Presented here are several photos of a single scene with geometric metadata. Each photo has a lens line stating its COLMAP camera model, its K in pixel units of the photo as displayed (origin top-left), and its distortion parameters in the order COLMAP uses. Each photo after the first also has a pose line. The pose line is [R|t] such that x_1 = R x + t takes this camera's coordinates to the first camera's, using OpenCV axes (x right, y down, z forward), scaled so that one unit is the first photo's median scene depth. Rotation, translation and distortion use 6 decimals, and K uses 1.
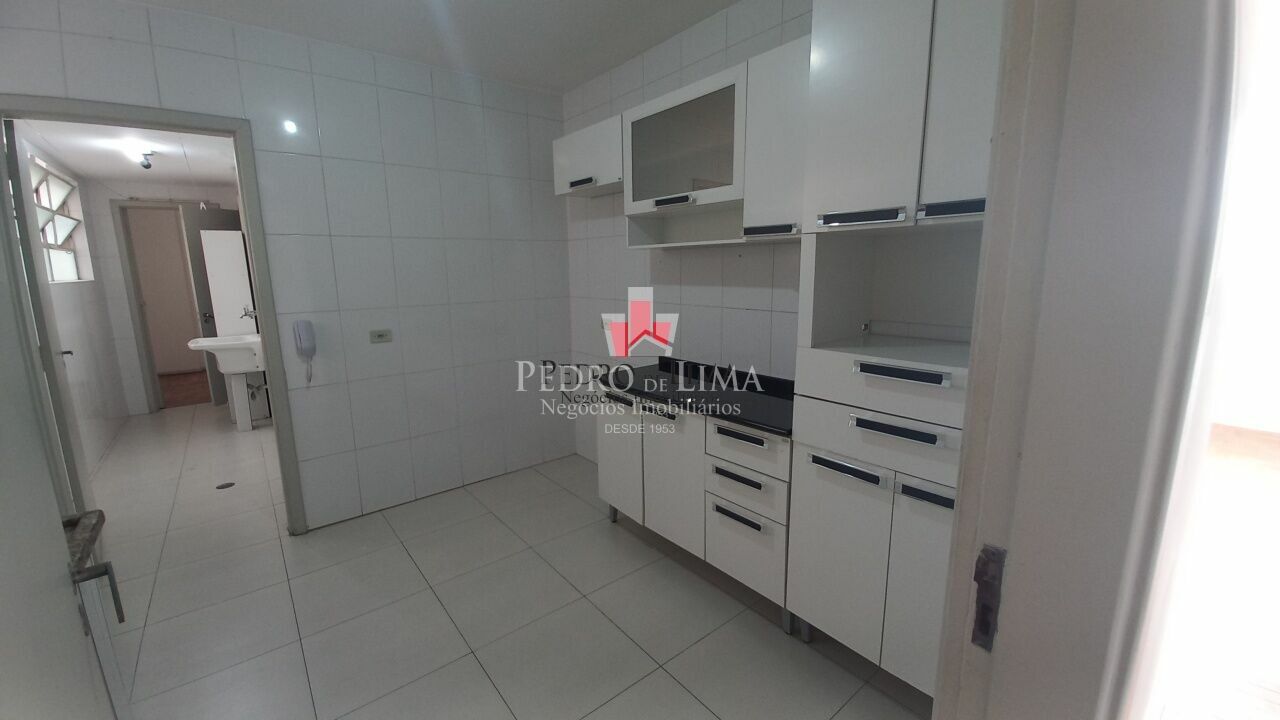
lens RADIAL K [[502.9, 0, 634.0], [0, 502.9, 356.2], [0, 0, 1]] dist [0.013349, -0.012494]
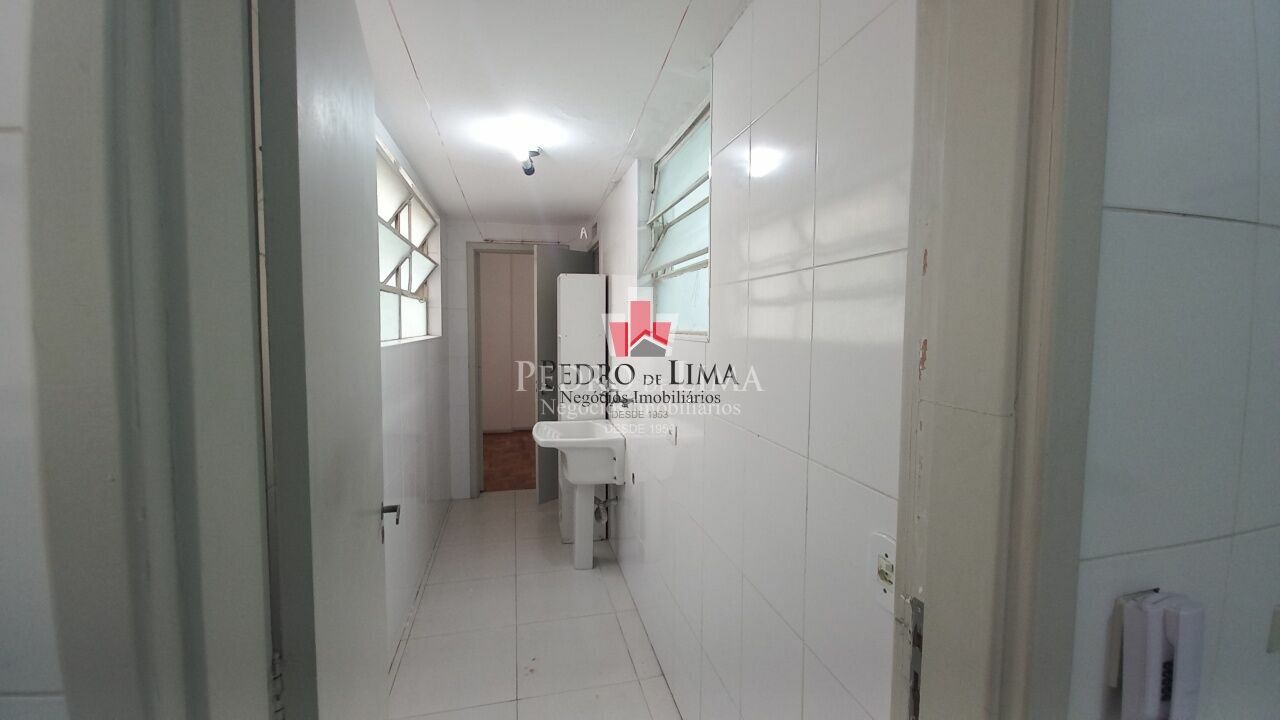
lens RADIAL K [[494.2, 0, 631.0], [0, 494.2, 353.8], [0, 0, 1]] dist [-0.000141, -0.012526]
pose [[0.906202, 0.046053, -0.420329, -0.475823], [-0.092955, 0.991431, -0.091781, -0.081926], [0.412500, 0.122244, 0.902718, 0.423397]]
